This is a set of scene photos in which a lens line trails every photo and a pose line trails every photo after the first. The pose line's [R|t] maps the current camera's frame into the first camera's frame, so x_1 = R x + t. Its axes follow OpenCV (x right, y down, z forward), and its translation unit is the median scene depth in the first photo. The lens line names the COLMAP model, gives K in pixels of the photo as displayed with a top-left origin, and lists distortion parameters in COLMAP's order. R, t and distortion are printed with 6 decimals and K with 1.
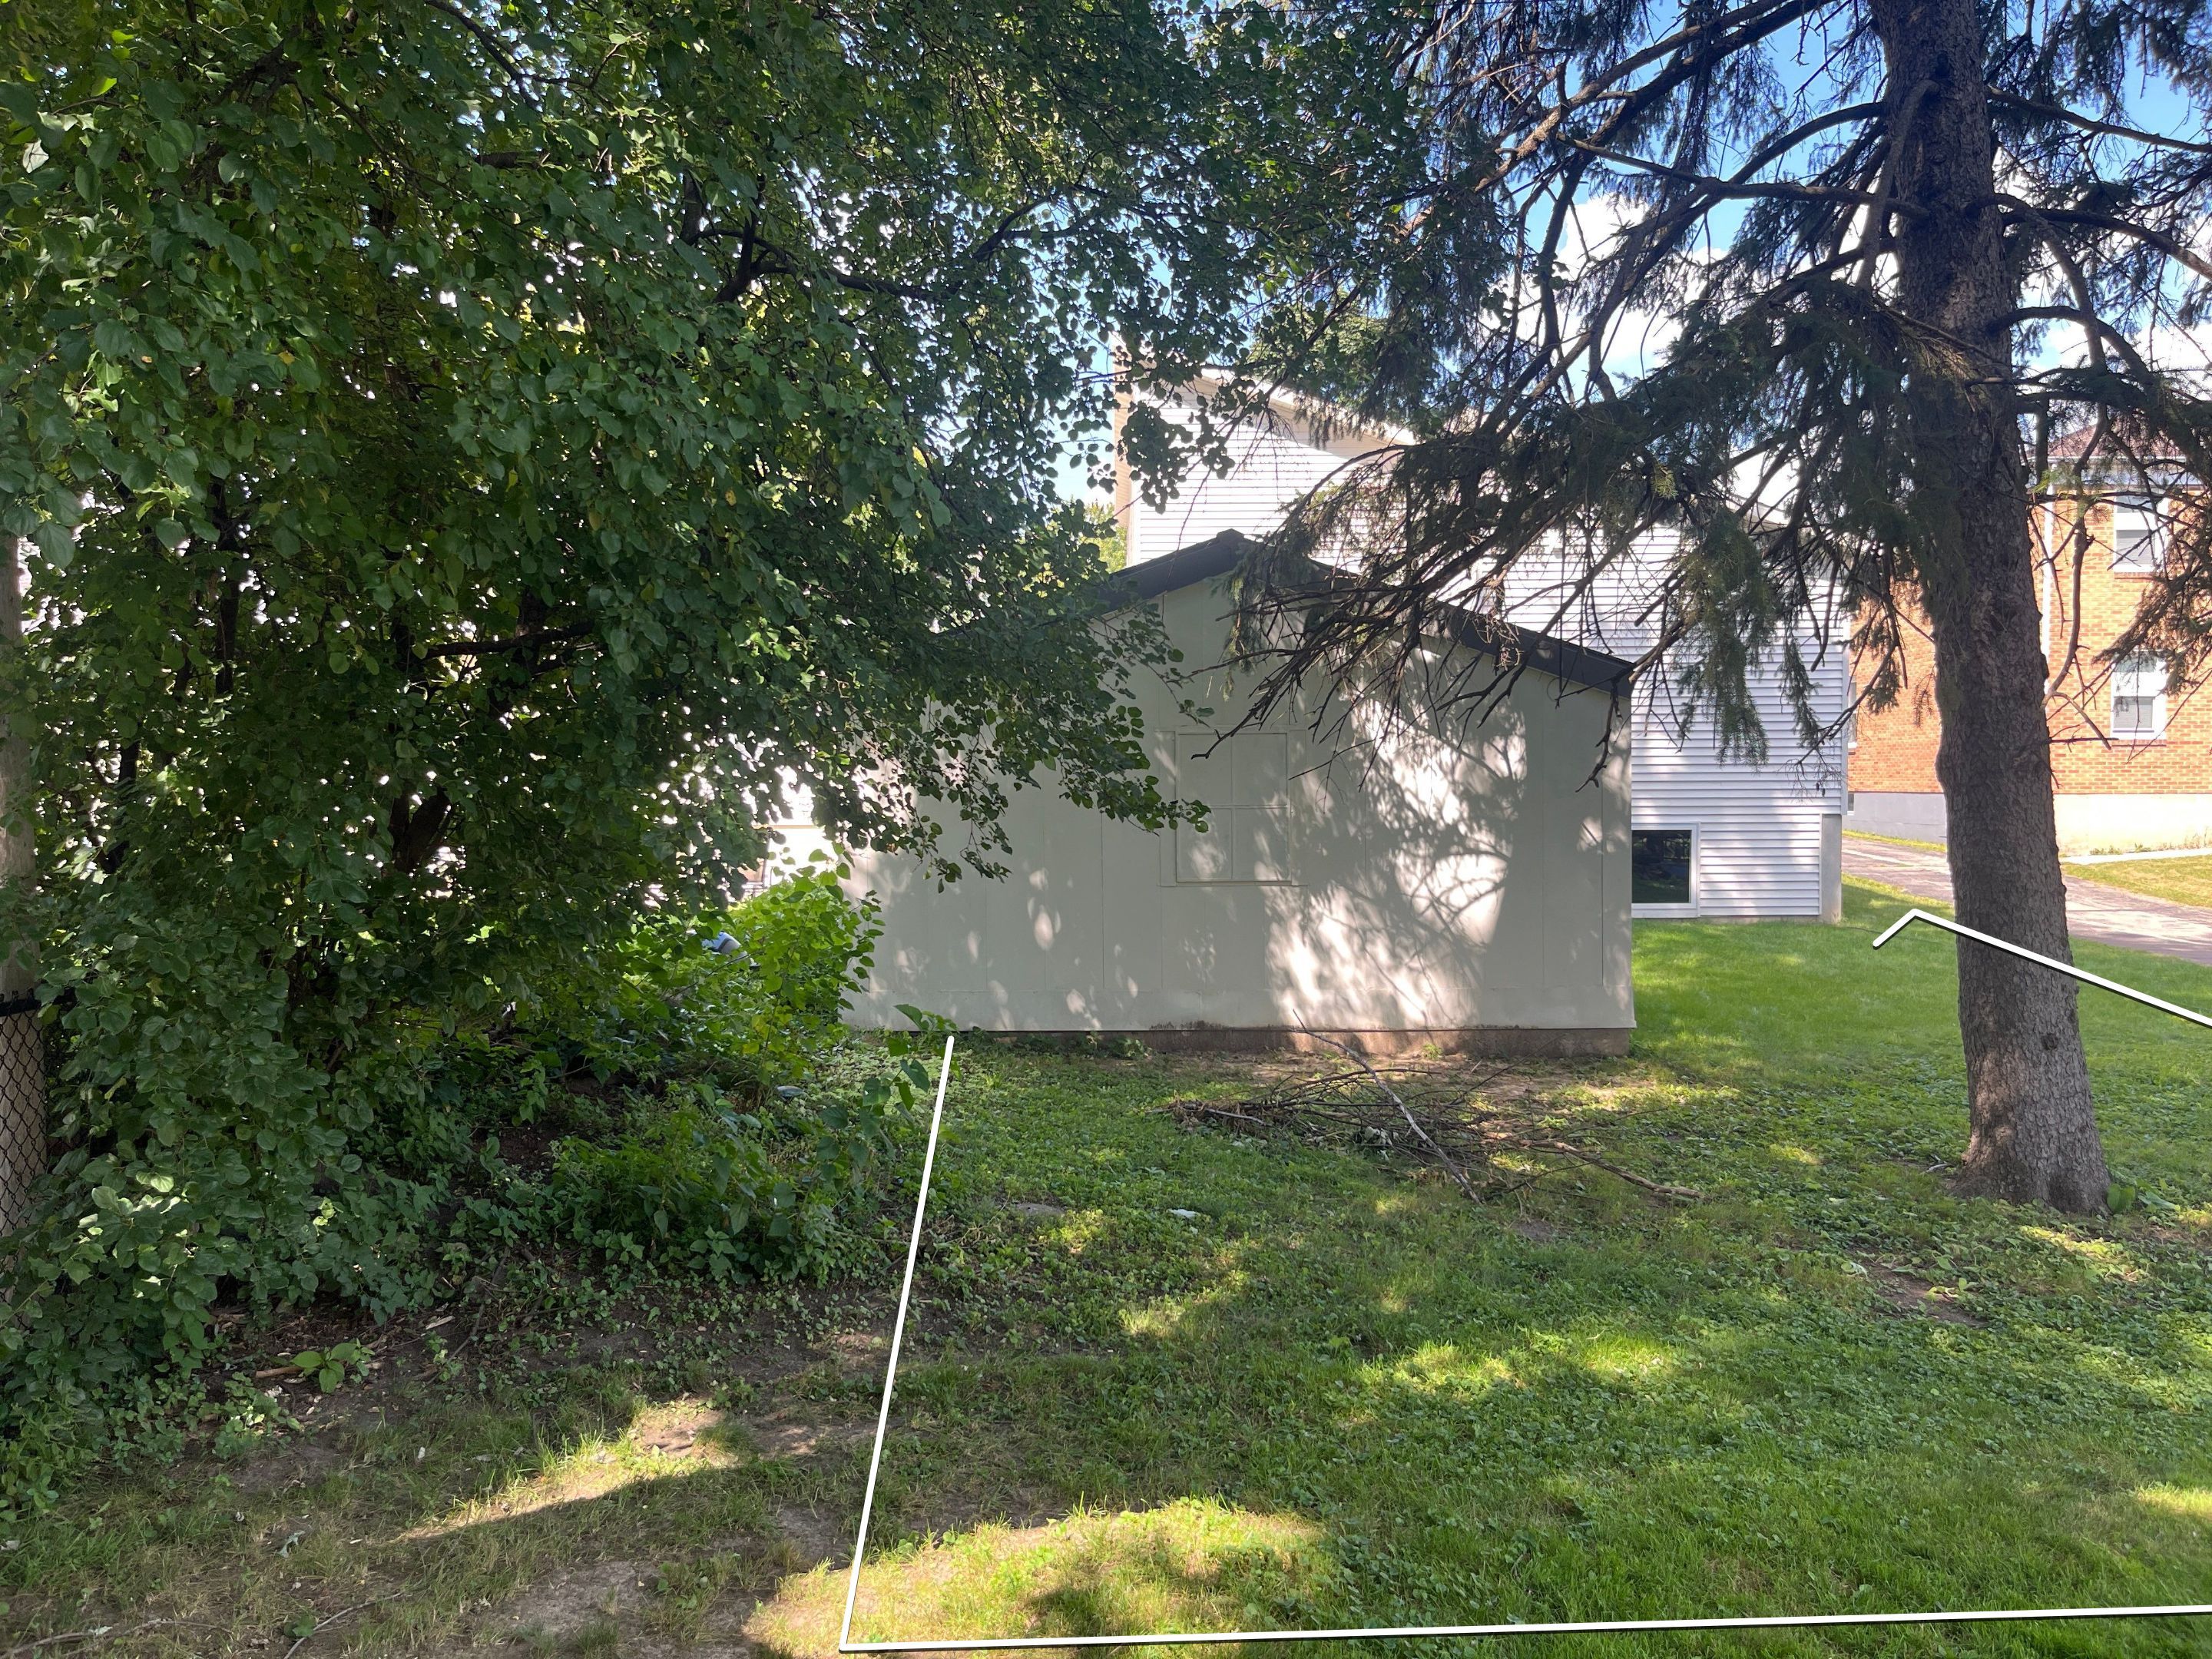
lens RADIAL K [[1692.6, 0, 1109.9], [0, 1692.6, 798.7], [0, 0, 1]] dist [0.065025, -0.078588]
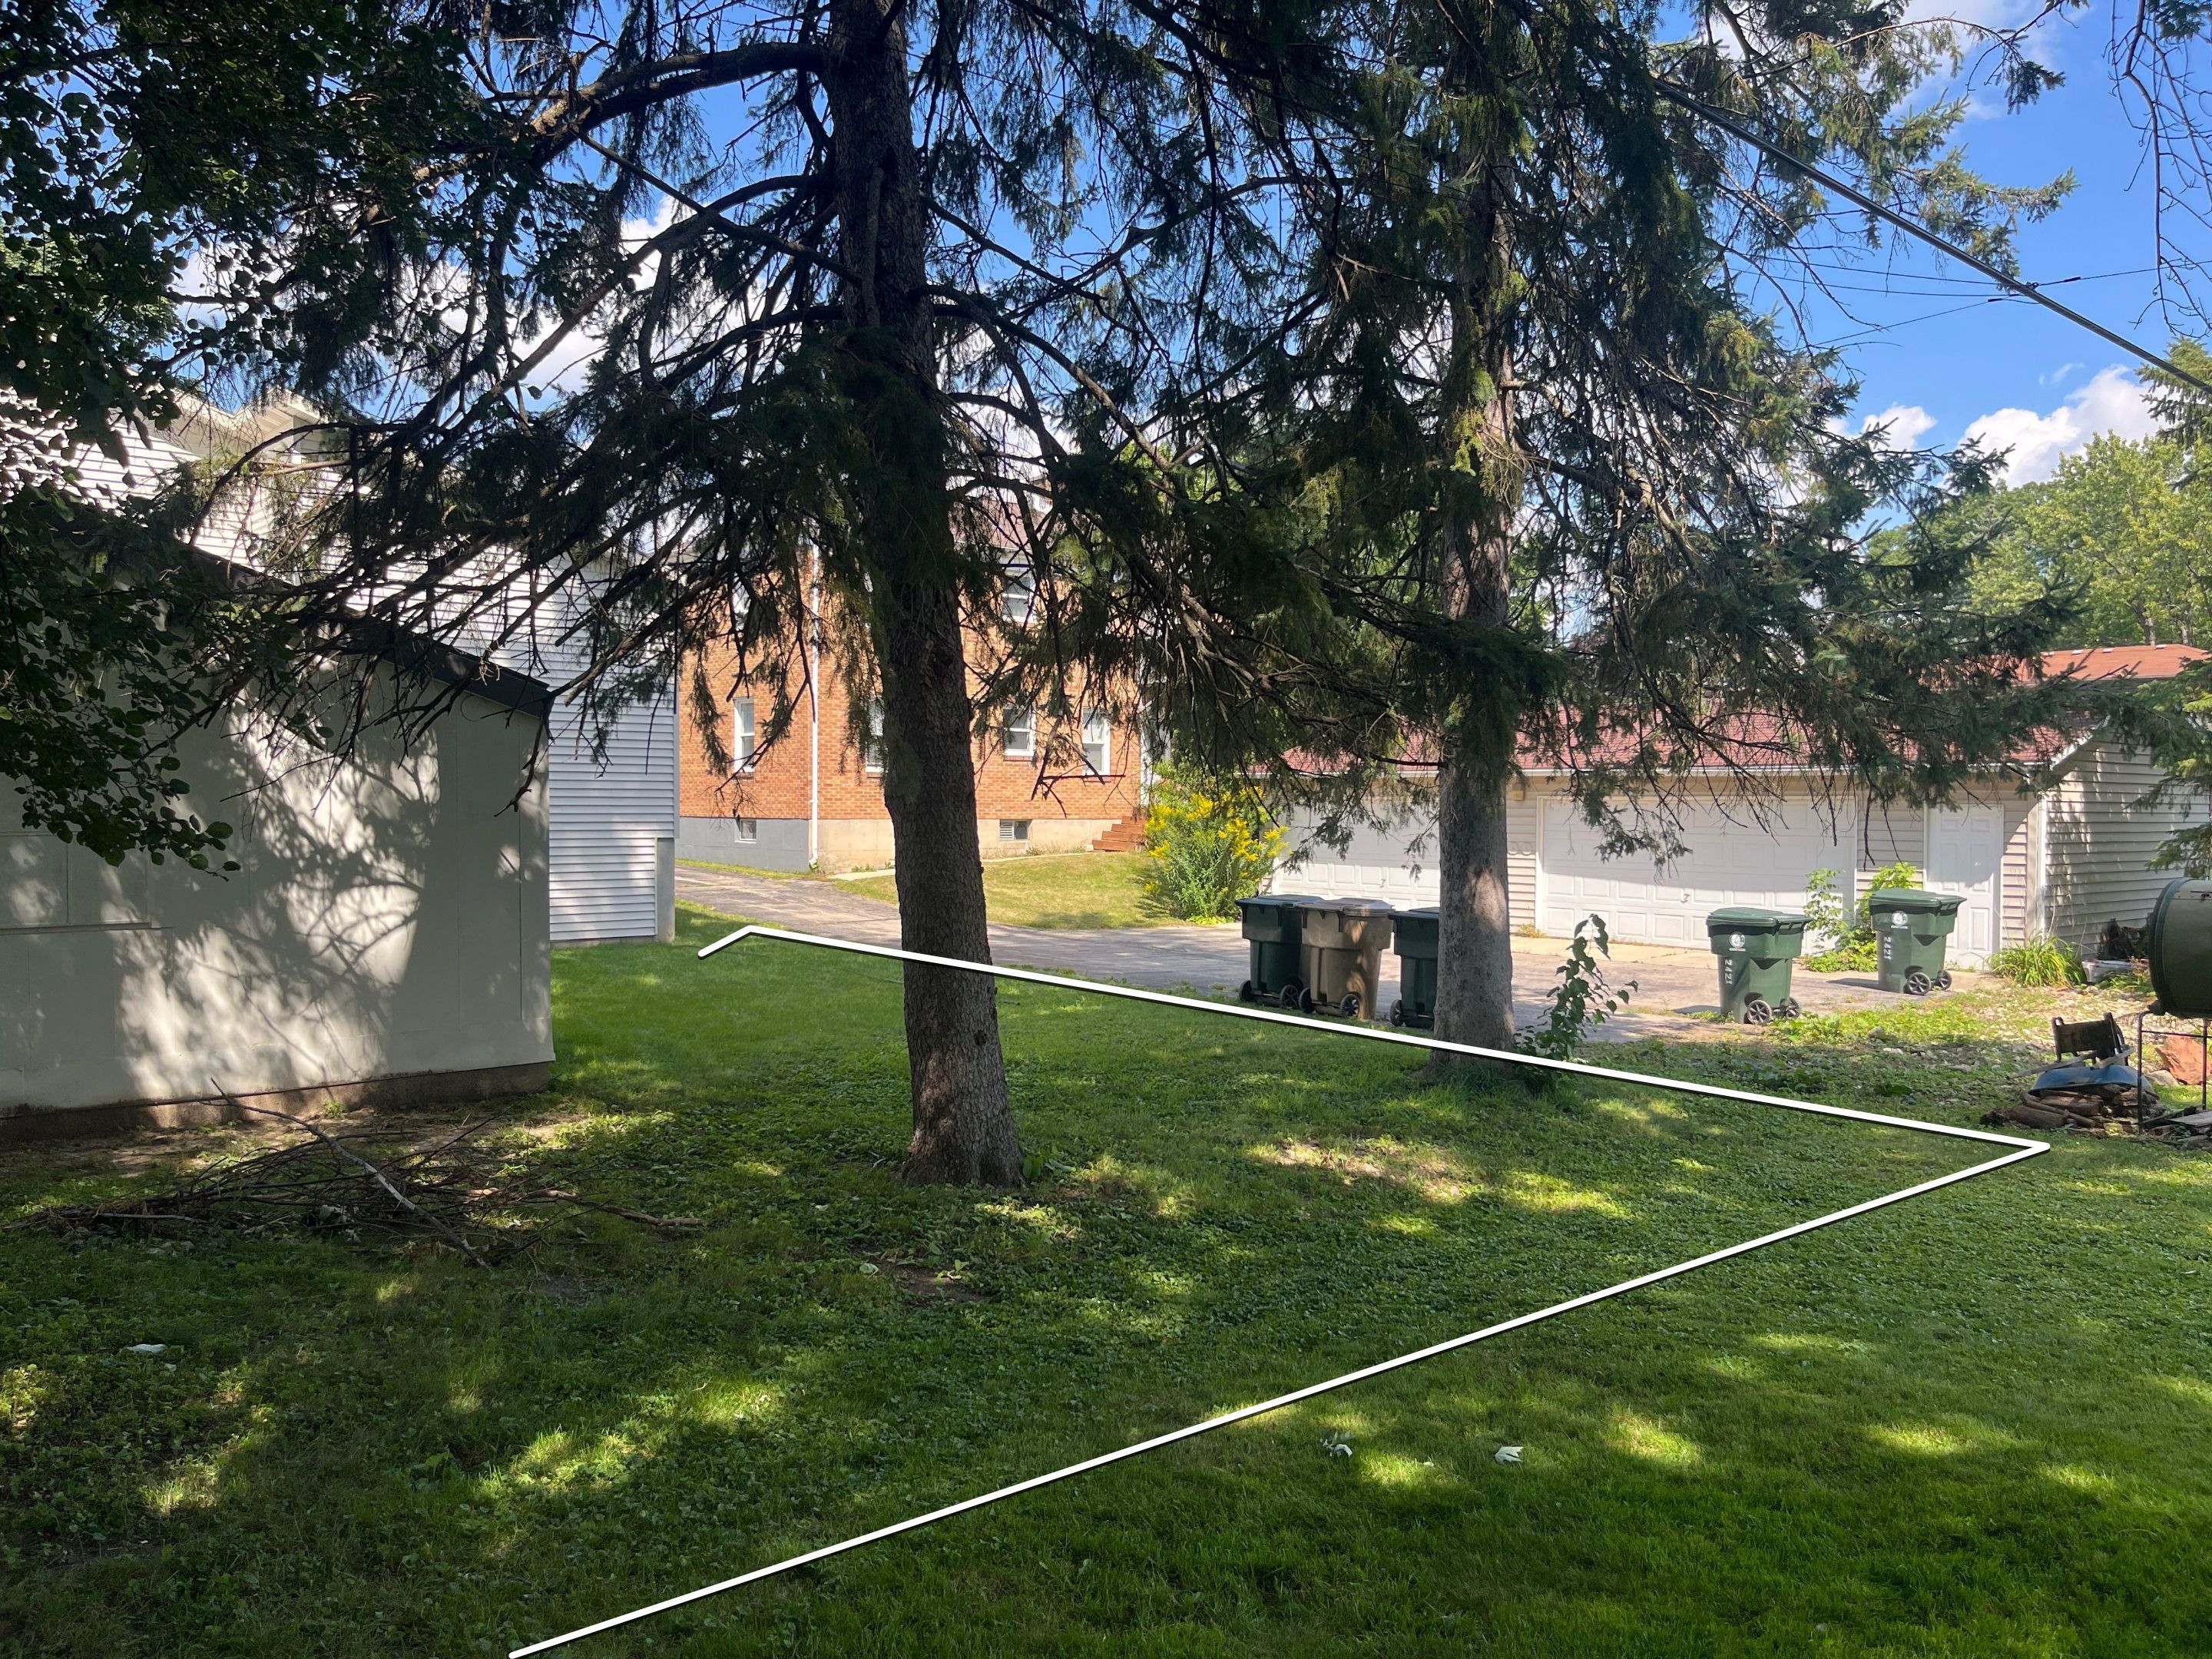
lens RADIAL K [[1692.6, 0, 1109.9], [0, 1692.6, 798.7], [0, 0, 1]] dist [0.065025, -0.078588]
pose [[0.759106, 0.011247, 0.650870, -0.089241], [-0.002437, 0.999893, -0.014436, -0.001276], [-0.650963, 0.009372, 0.759052, 0.061908]]
